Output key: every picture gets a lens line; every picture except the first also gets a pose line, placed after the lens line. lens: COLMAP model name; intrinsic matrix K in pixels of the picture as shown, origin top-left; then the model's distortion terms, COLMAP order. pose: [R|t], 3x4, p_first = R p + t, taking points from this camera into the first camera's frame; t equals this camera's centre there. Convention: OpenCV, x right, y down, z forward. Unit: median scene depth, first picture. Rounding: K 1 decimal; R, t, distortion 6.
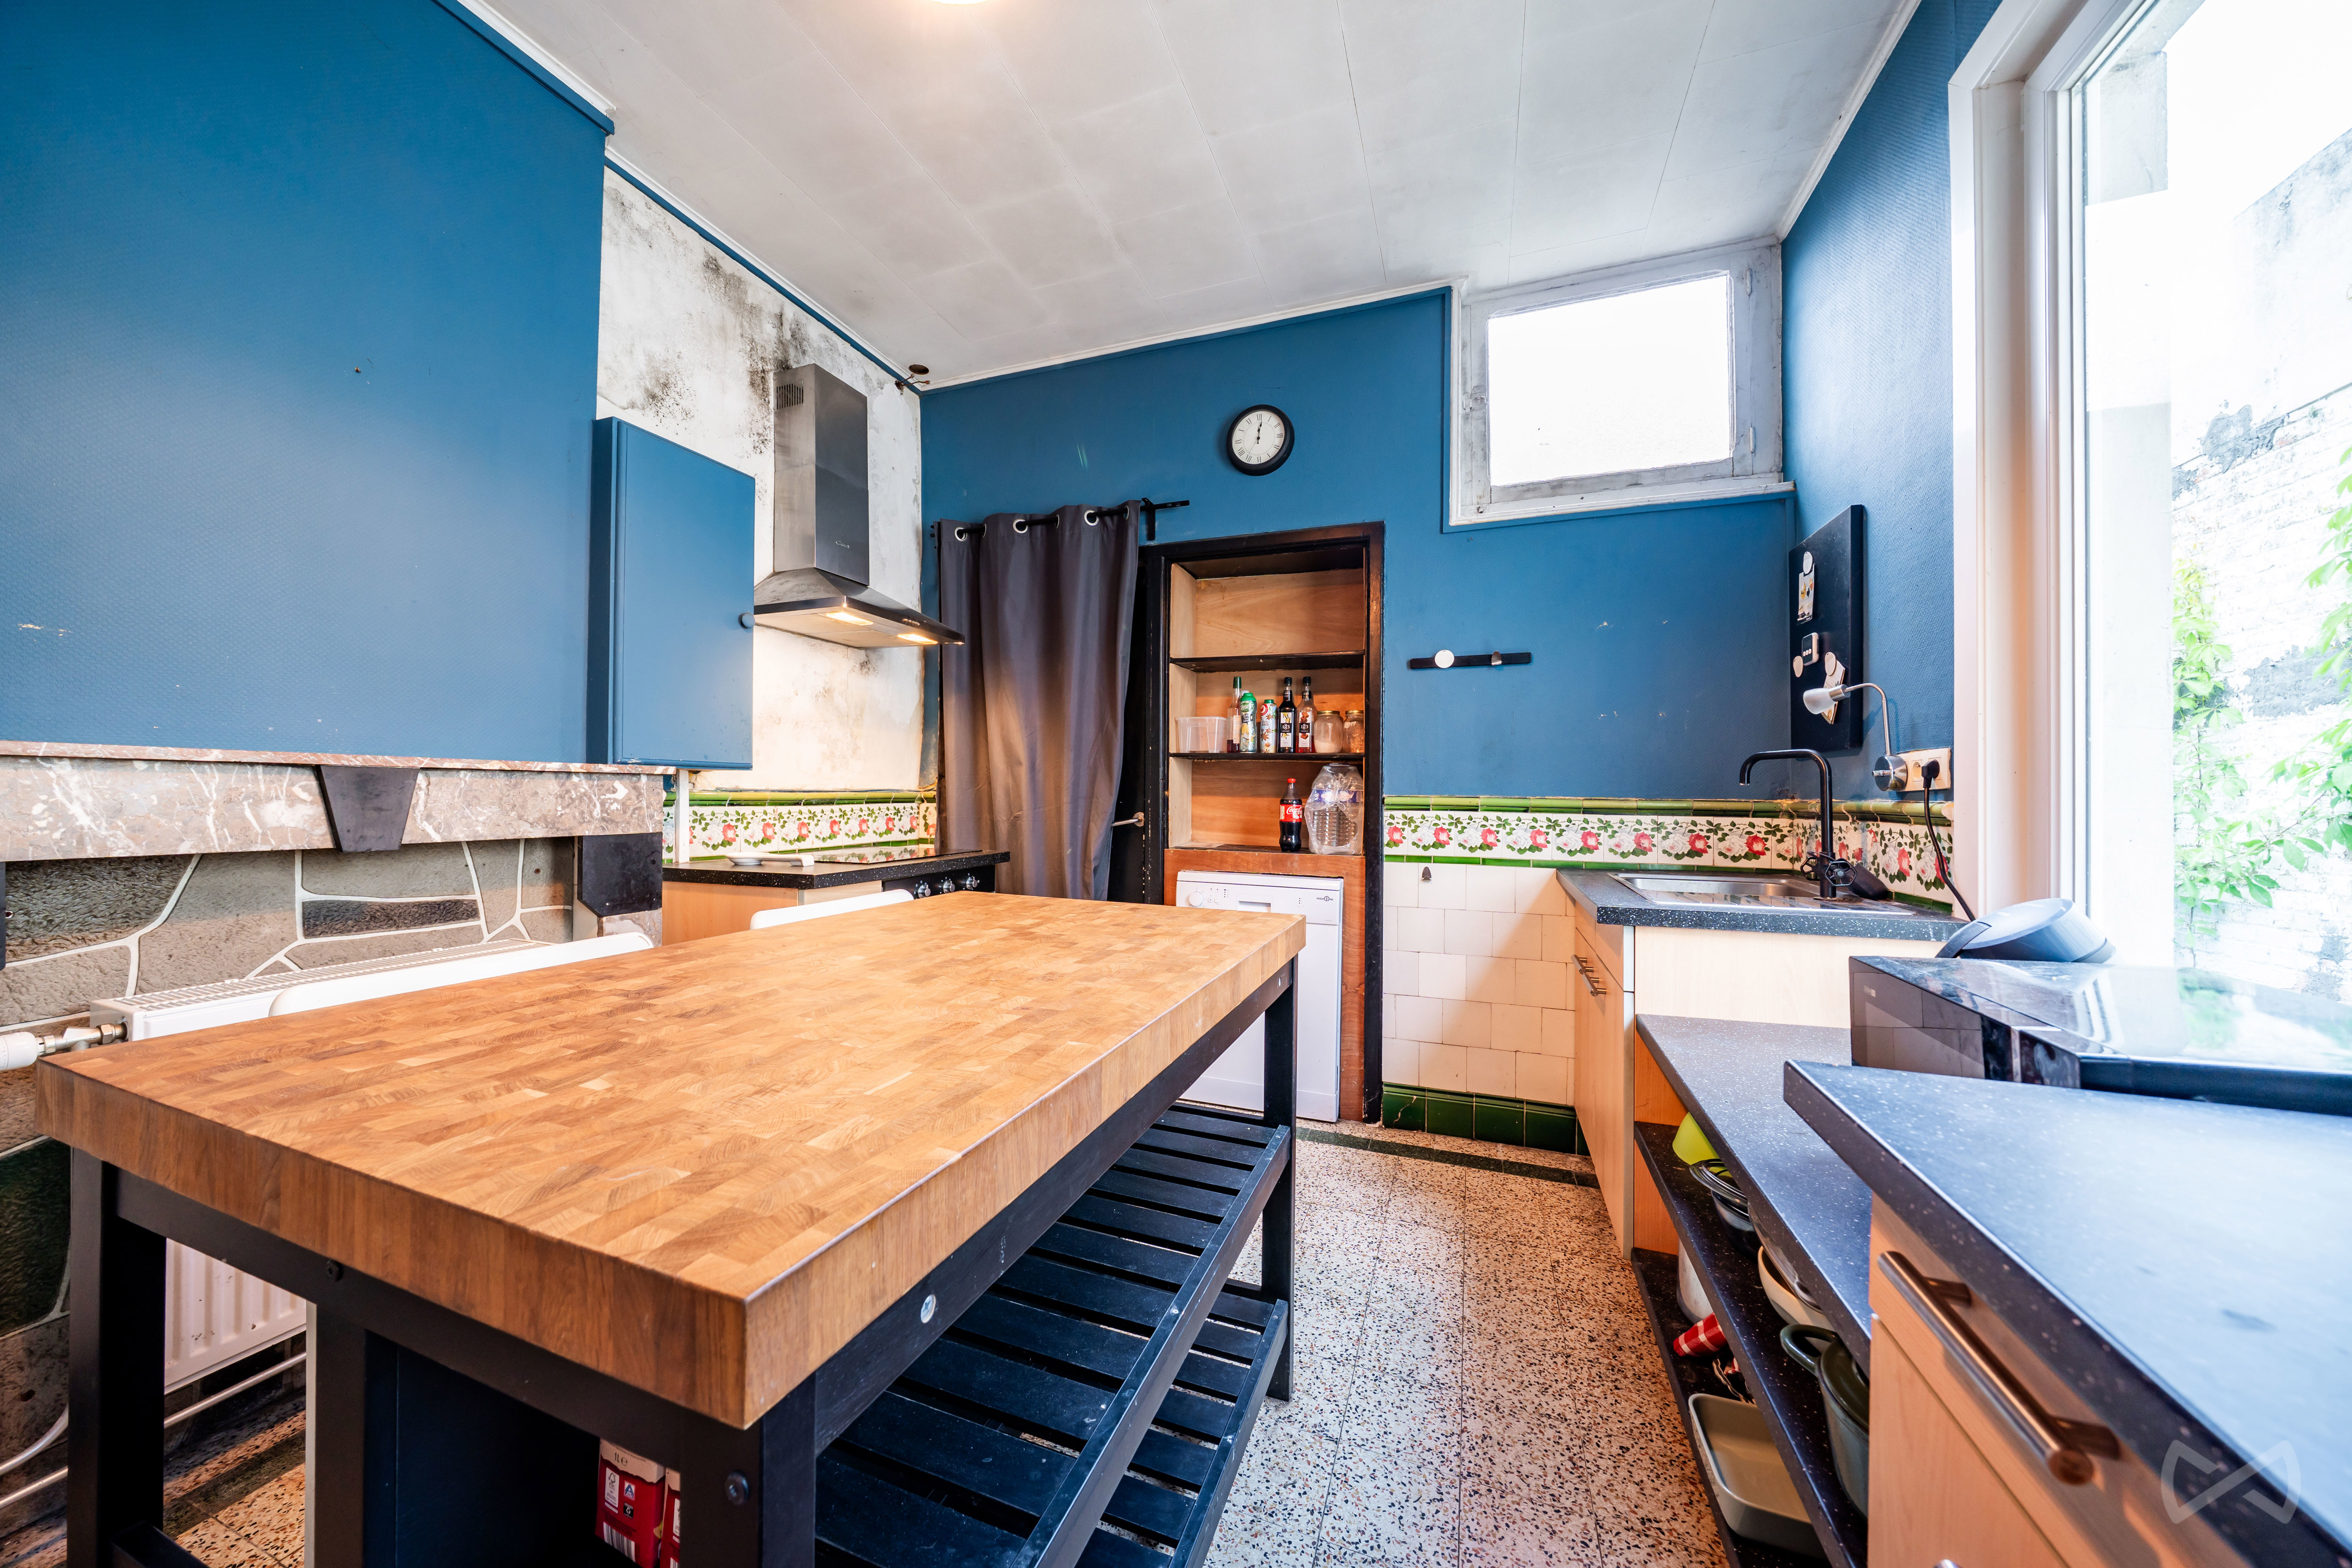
lens RADIAL K [[795.7, 0, 1176.0], [0, 795.7, 784.0], [0, 0, 1]] dist [-0.001120, -0.000077]
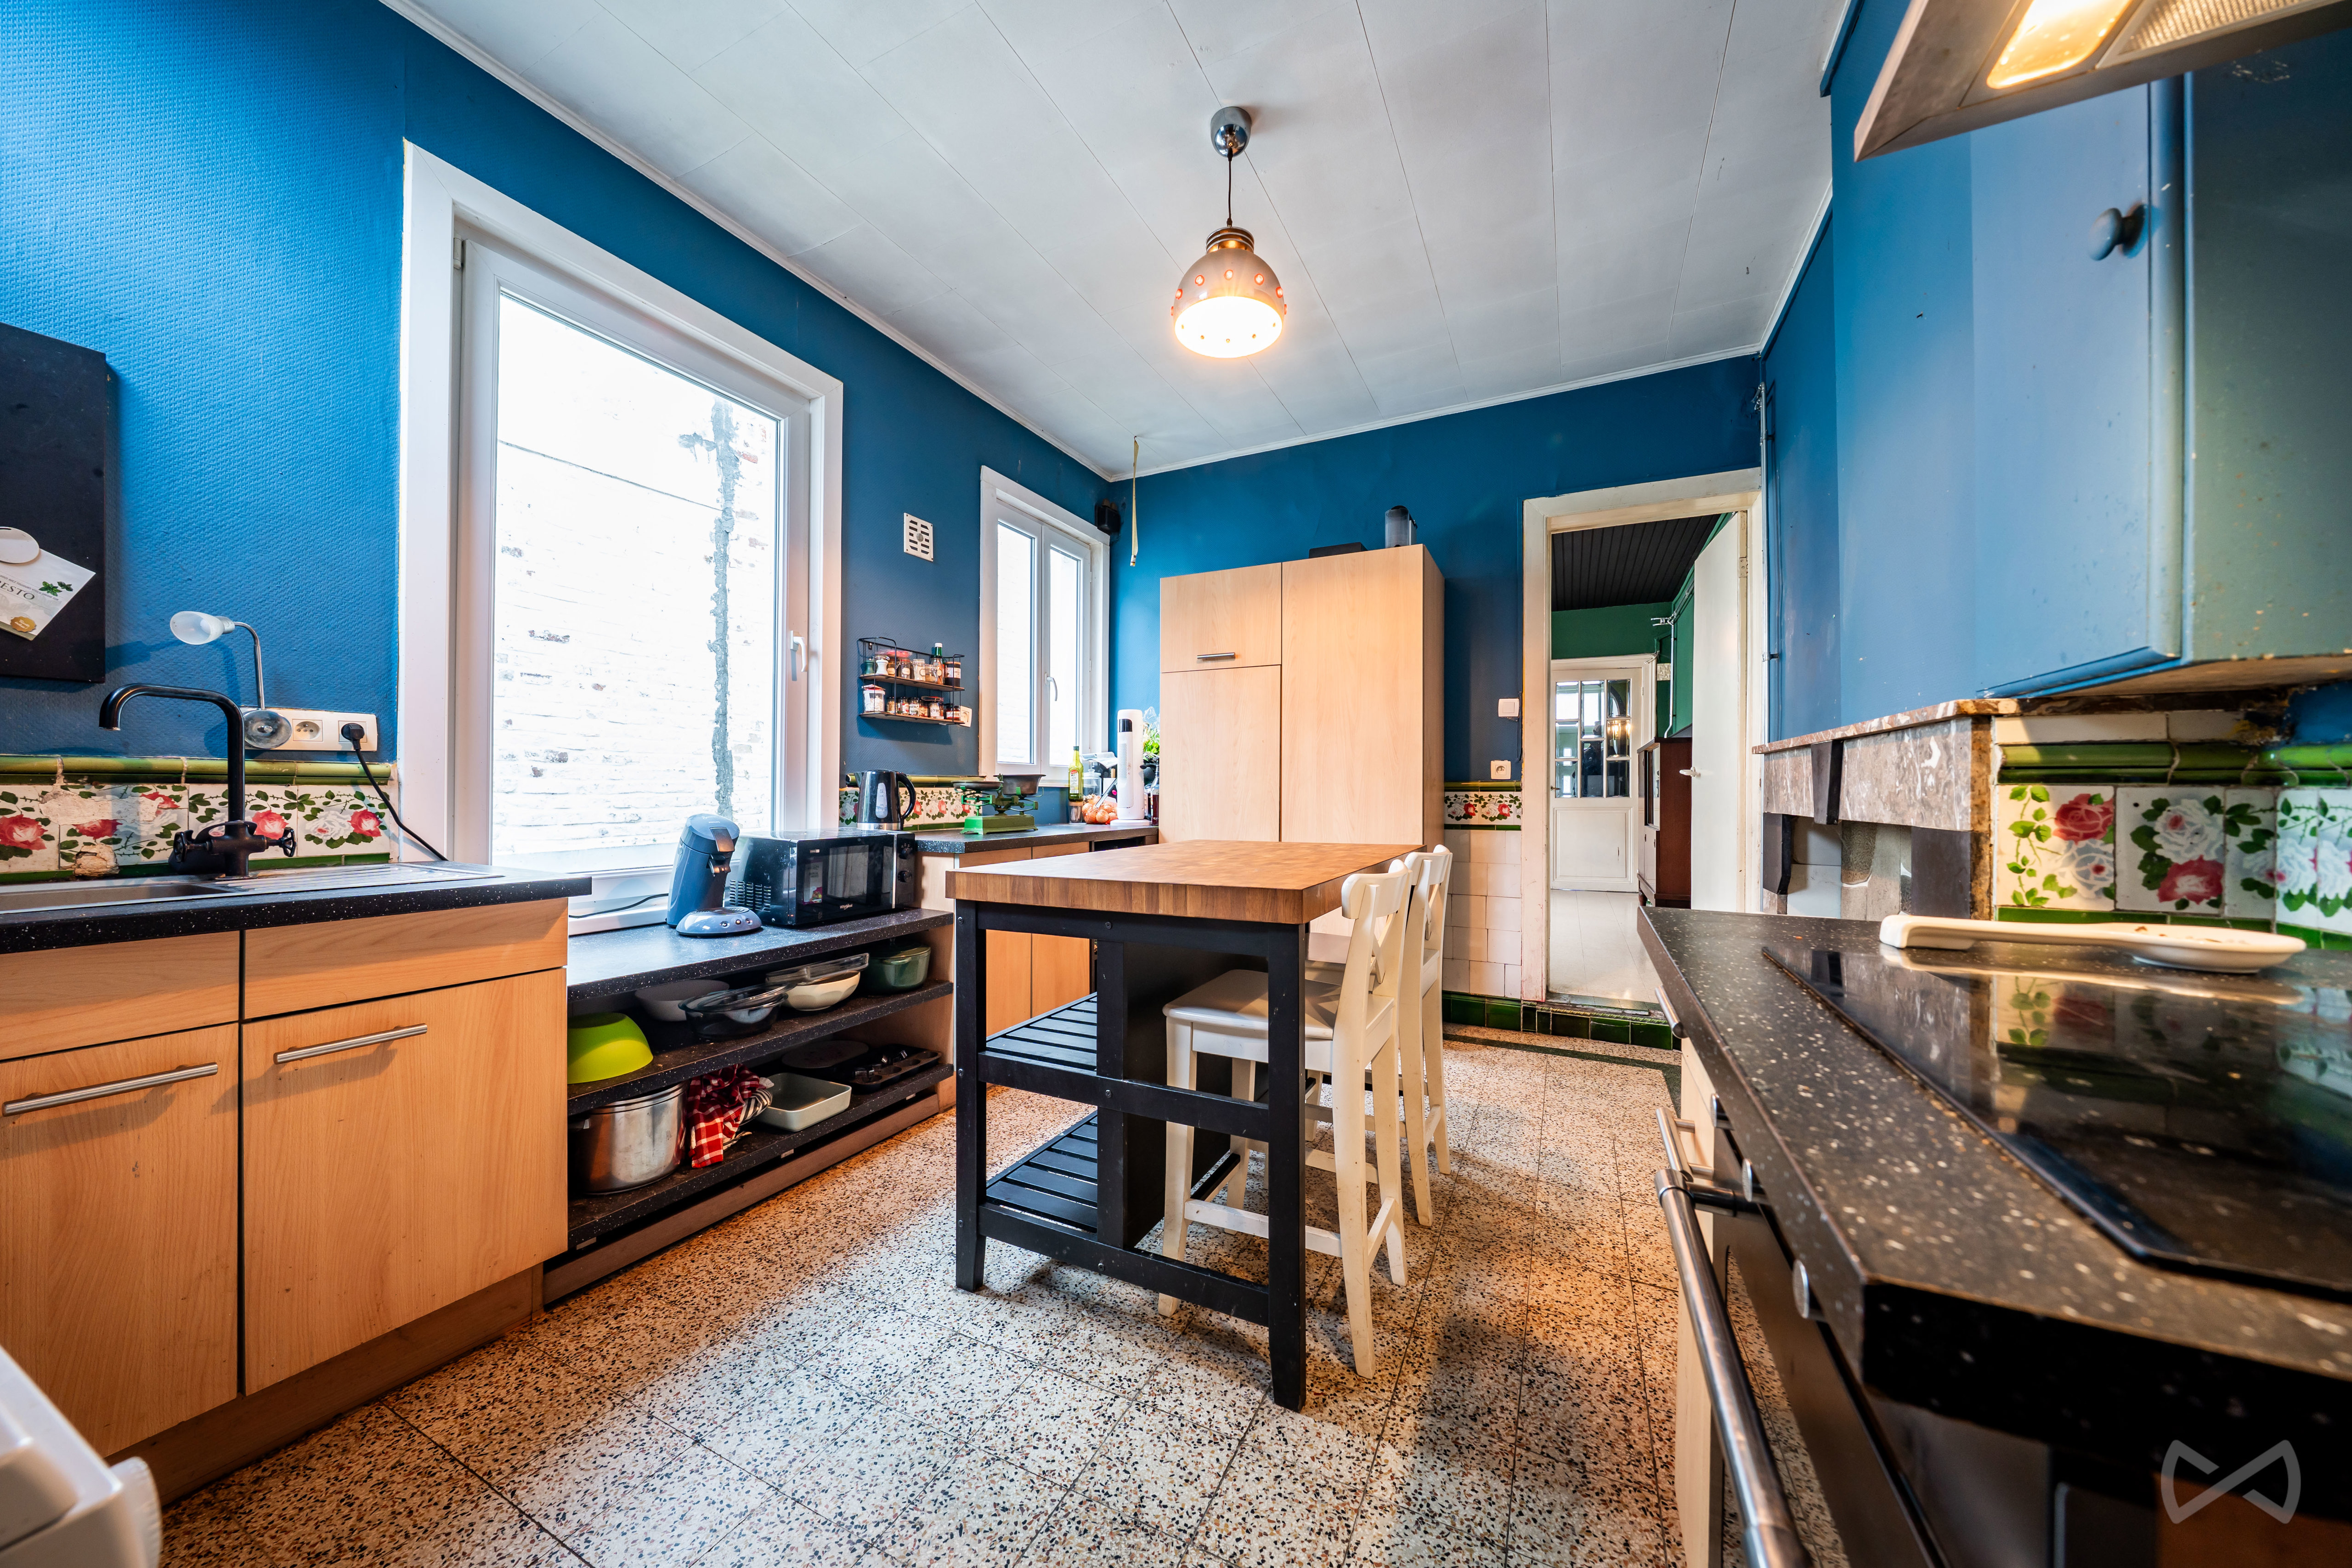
lens RADIAL K [[798.8, 0, 1166.4], [0, 798.8, 790.6], [0, 0, 1]] dist [-0.005634, -0.000130]
pose [[-0.993811, -0.012395, 0.110389, -0.159453], [-0.013763, 0.999838, -0.011635, 0.035753], [-0.110227, -0.013083, -0.993820, 1.200492]]
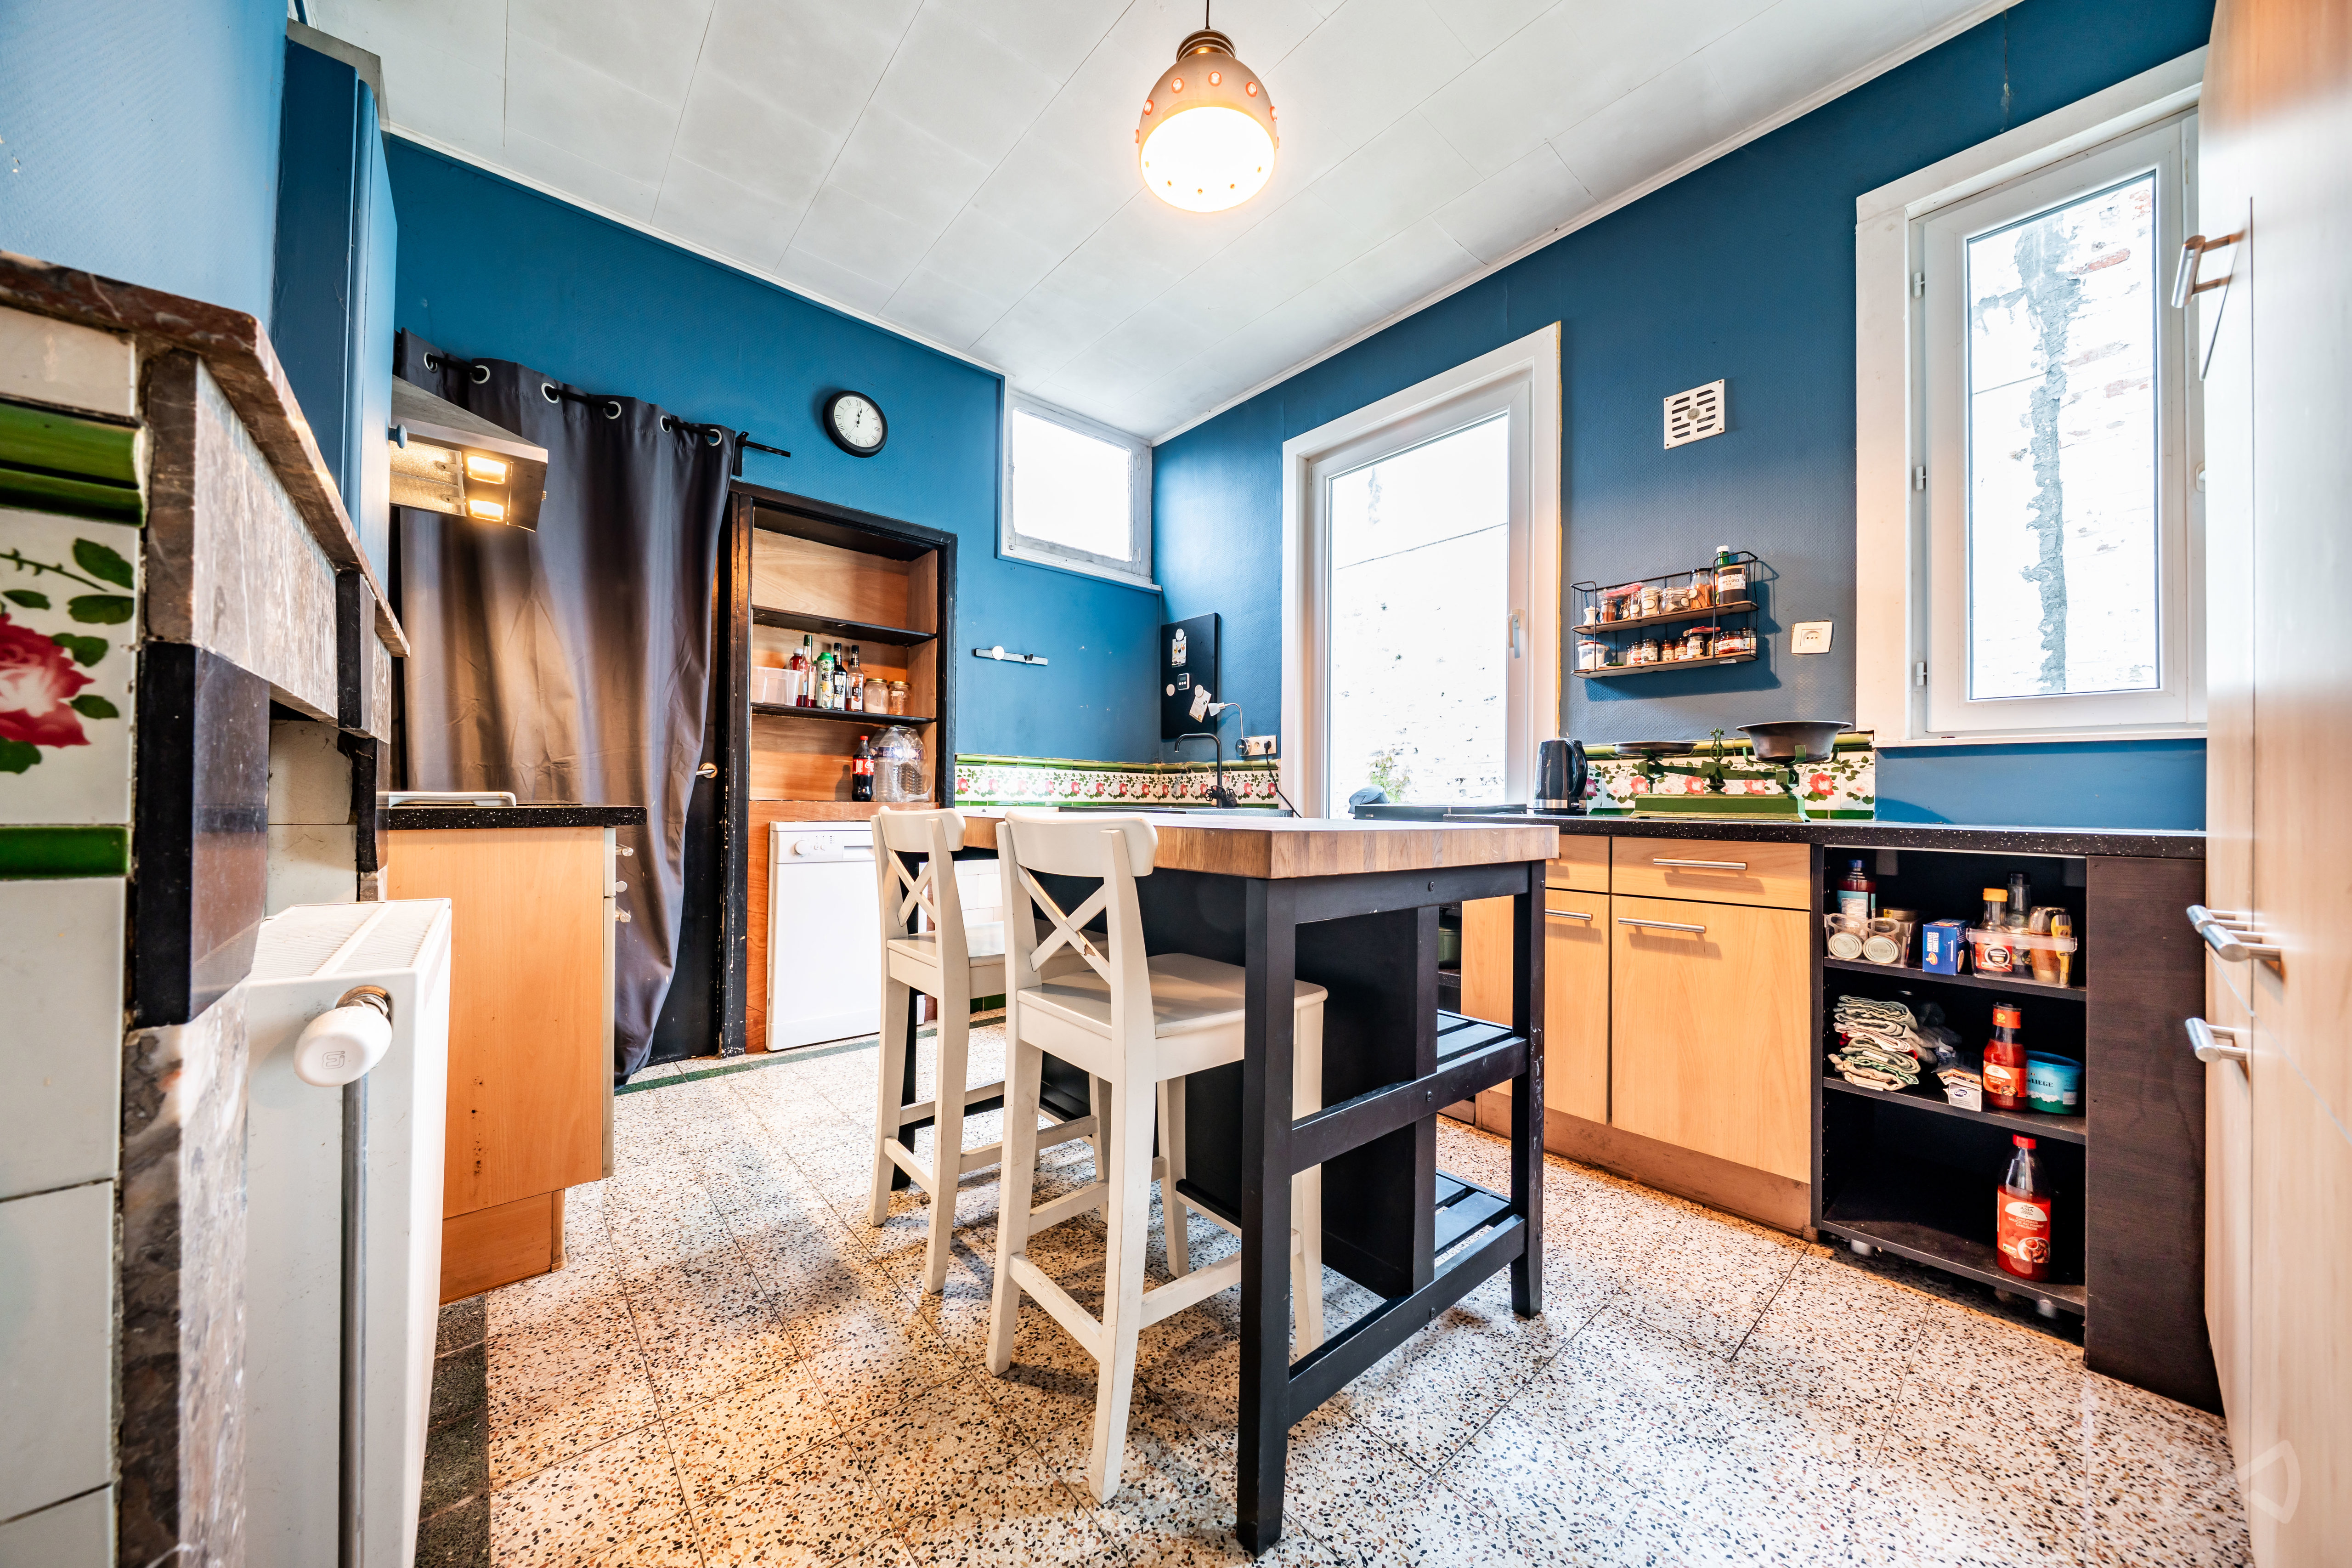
lens RADIAL K [[798.8, 0, 1166.4], [0, 798.8, 790.6], [0, 0, 1]] dist [-0.005634, -0.000130]
pose [[0.484850, 0.005388, 0.874581, -0.708415], [-0.016688, 0.999856, 0.003092, 0.066505], [-0.874438, -0.016094, 0.484870, 0.099156]]
